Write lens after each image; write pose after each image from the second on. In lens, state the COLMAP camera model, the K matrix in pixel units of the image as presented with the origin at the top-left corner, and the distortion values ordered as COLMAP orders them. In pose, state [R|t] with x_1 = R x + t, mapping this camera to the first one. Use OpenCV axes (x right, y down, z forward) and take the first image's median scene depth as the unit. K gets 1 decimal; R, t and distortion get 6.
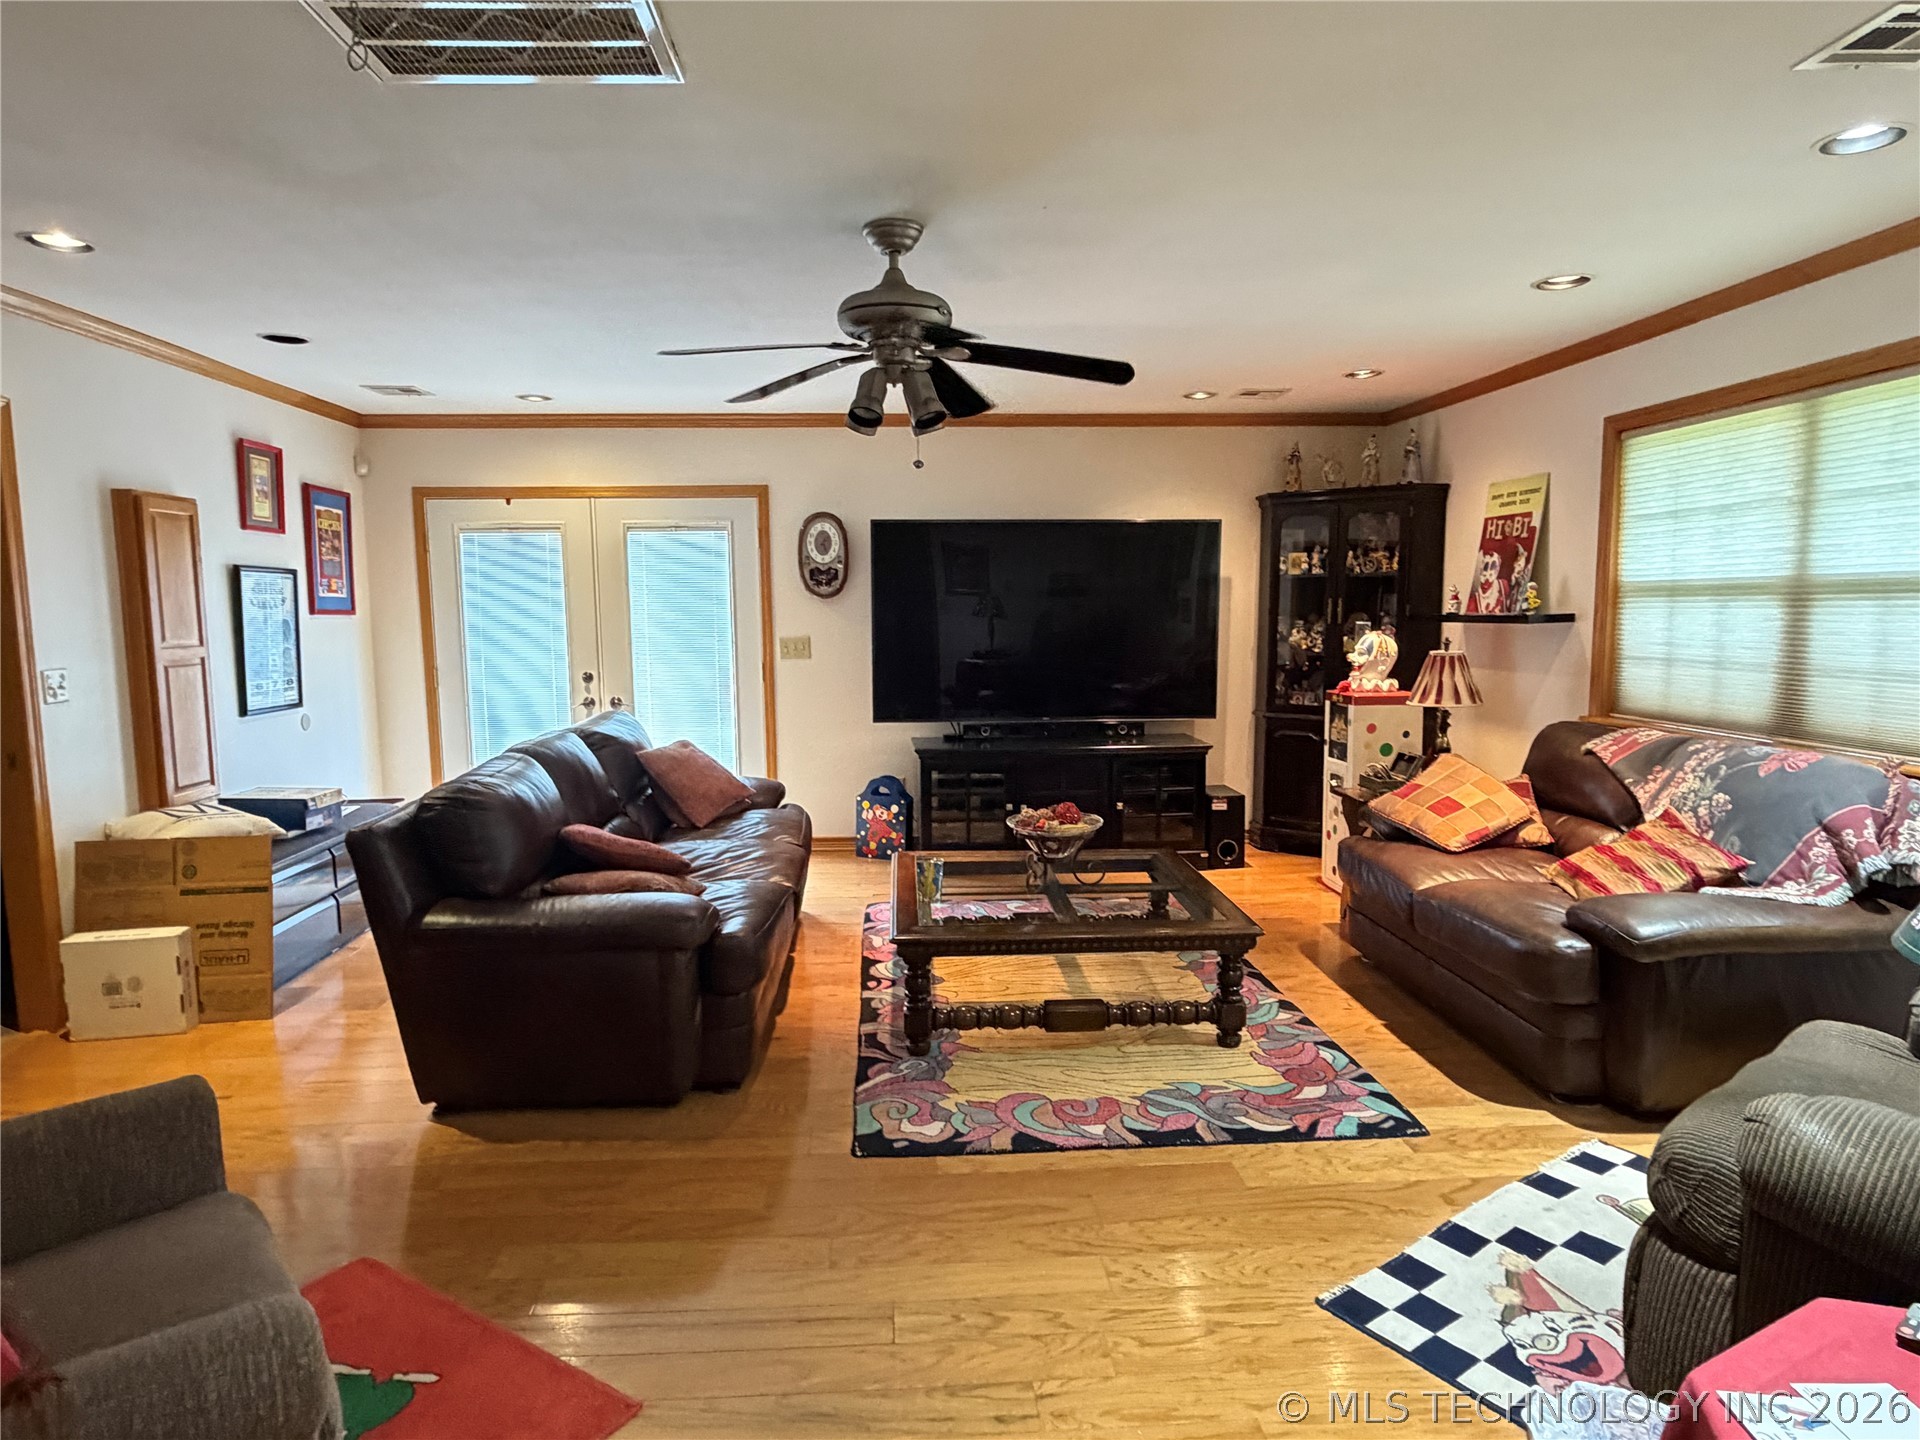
lens RADIAL K [[1154.7, 0, 958.3], [0, 1154.7, 722.2], [0, 0, 1]] dist [-0.000592, 0.000380]
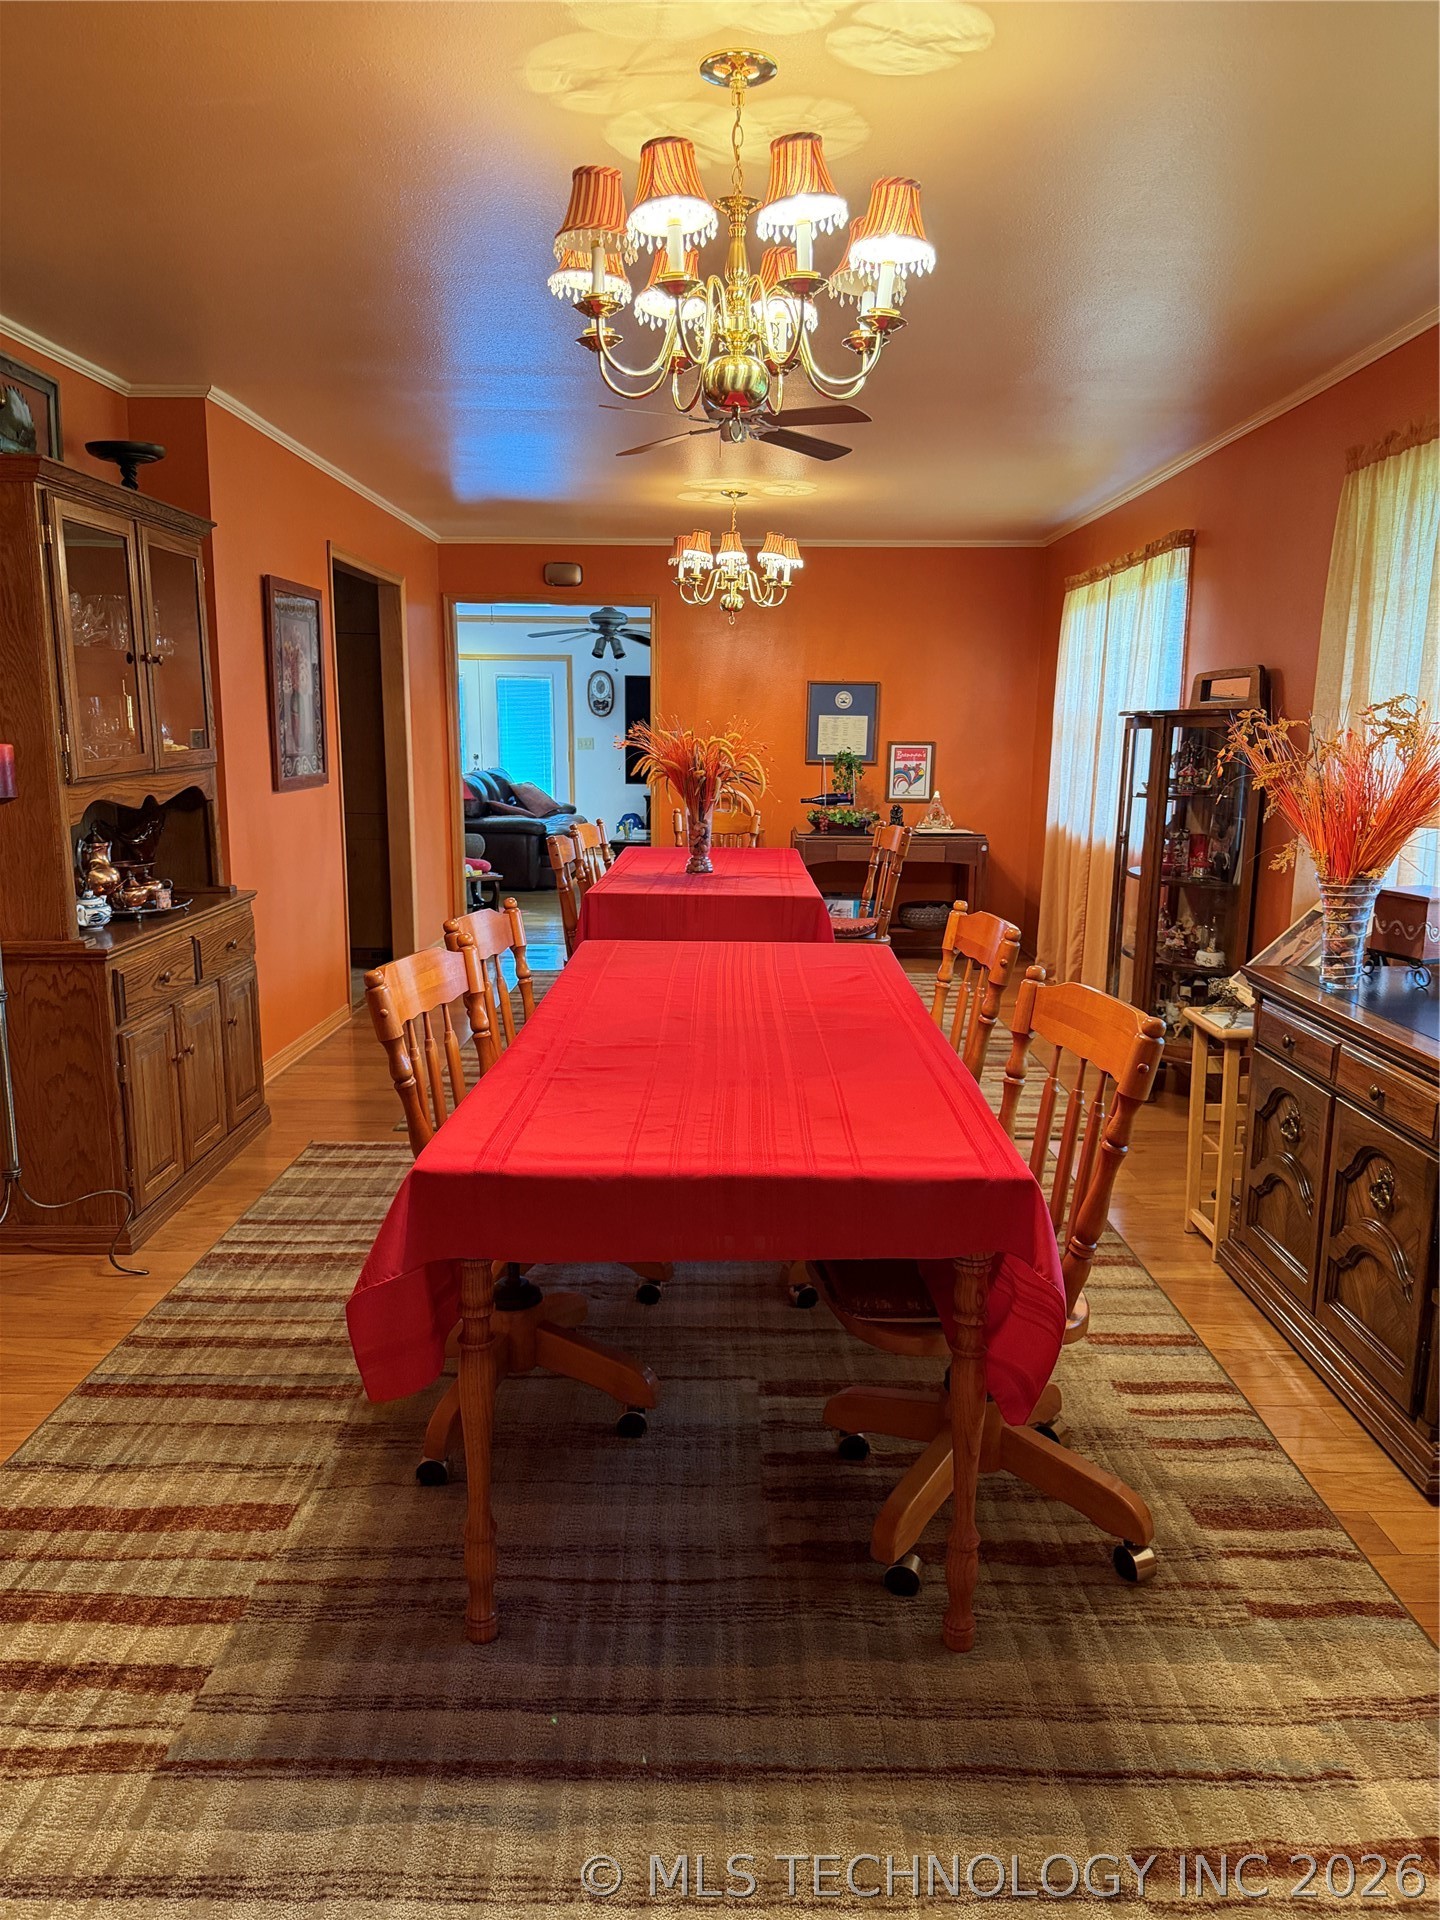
lens RADIAL K [[1334.6, 0, 718.6], [0, 1334.6, 965.5], [0, 0, 1]] dist [0.052554, -0.078087]
pose [[0.997178, 0.026149, -0.070378, 0.250604], [-0.020300, 0.996378, 0.082574, 0.117650], [0.072282, -0.080913, 0.994097, -1.241717]]
